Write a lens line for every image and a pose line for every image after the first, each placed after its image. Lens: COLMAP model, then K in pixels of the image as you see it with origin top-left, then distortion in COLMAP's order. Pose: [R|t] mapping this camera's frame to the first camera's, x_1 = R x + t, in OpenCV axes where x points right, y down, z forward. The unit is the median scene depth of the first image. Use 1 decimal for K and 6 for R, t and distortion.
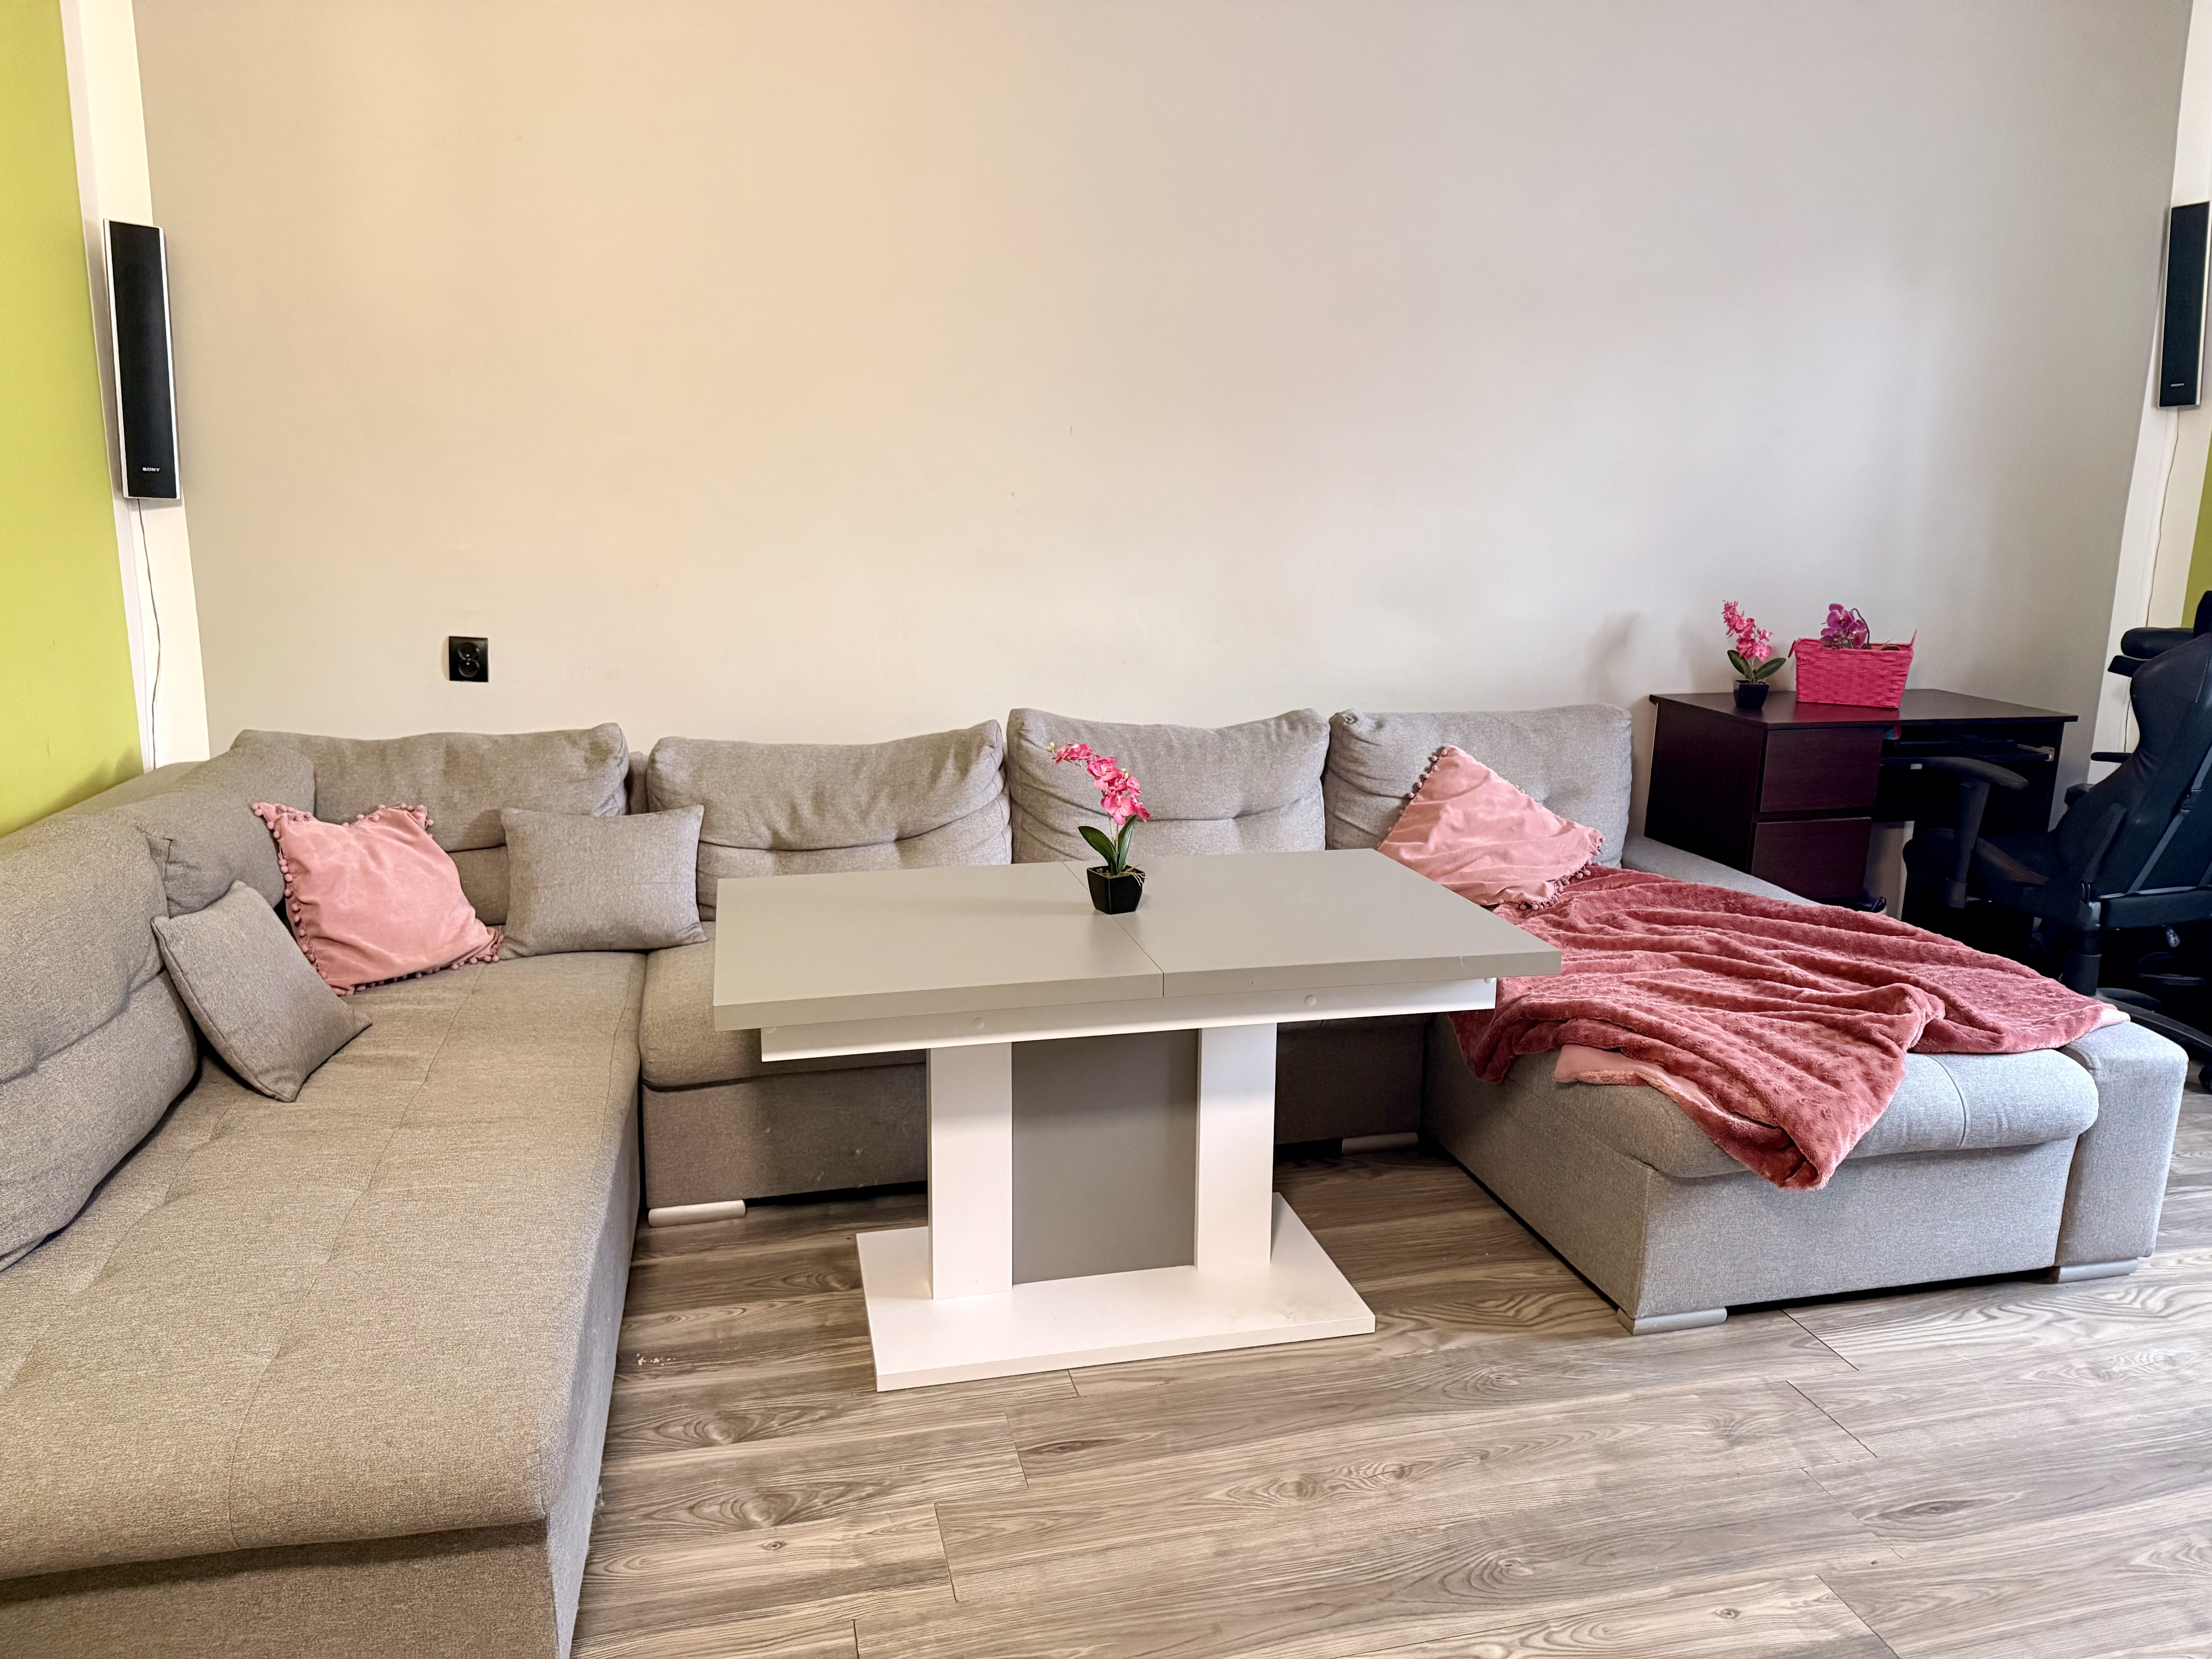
lens RADIAL K [[1554.6, 0, 1113.0], [0, 1554.6, 819.8], [0, 0, 1]] dist [0.034918, -0.040587]
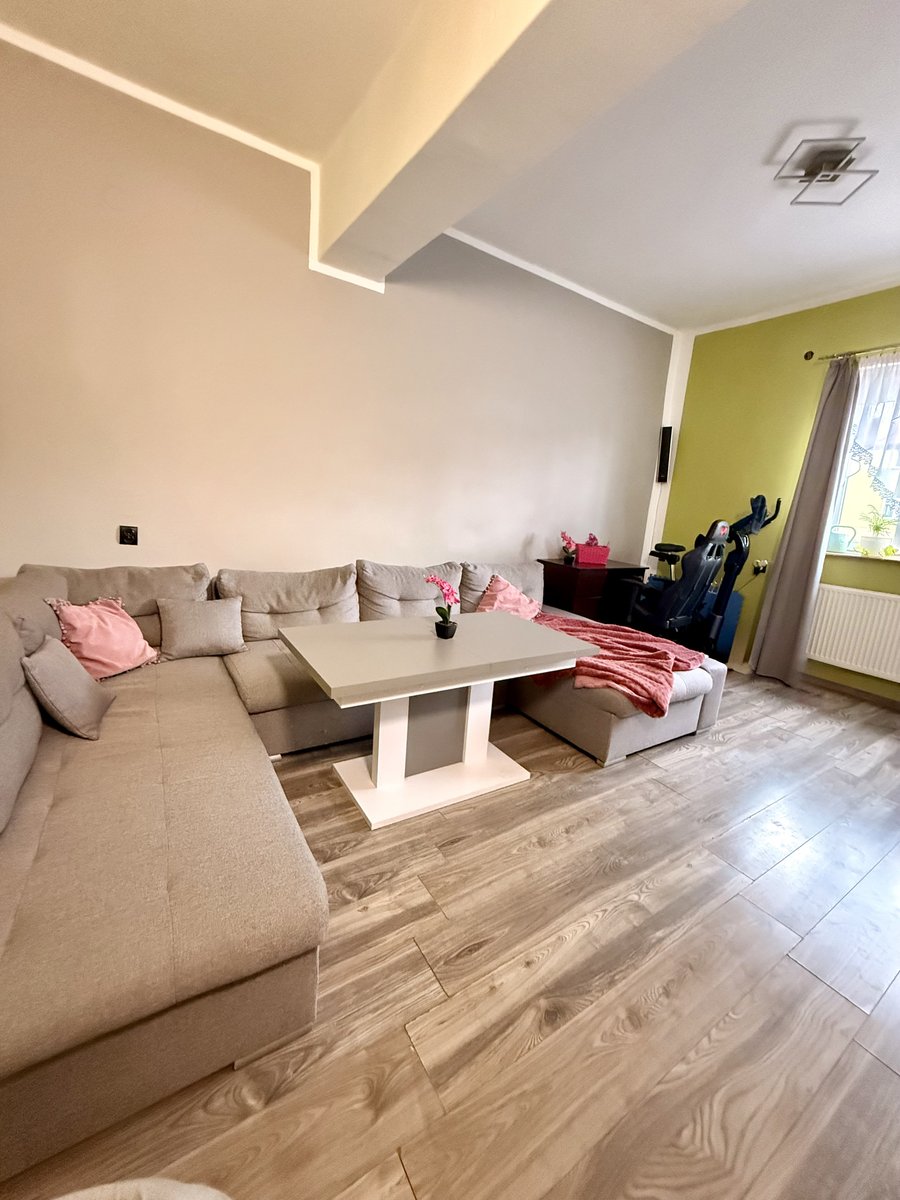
lens RADIAL K [[474.9, 0, 448.9], [0, 474.9, 597.2], [0, 0, 1]] dist [-0.002951, 0.000591]
pose [[0.945907, -0.006201, 0.324379, -0.247347], [0.002891, 0.999939, 0.010685, -0.019073], [-0.324425, -0.009169, 0.945867, 0.203673]]
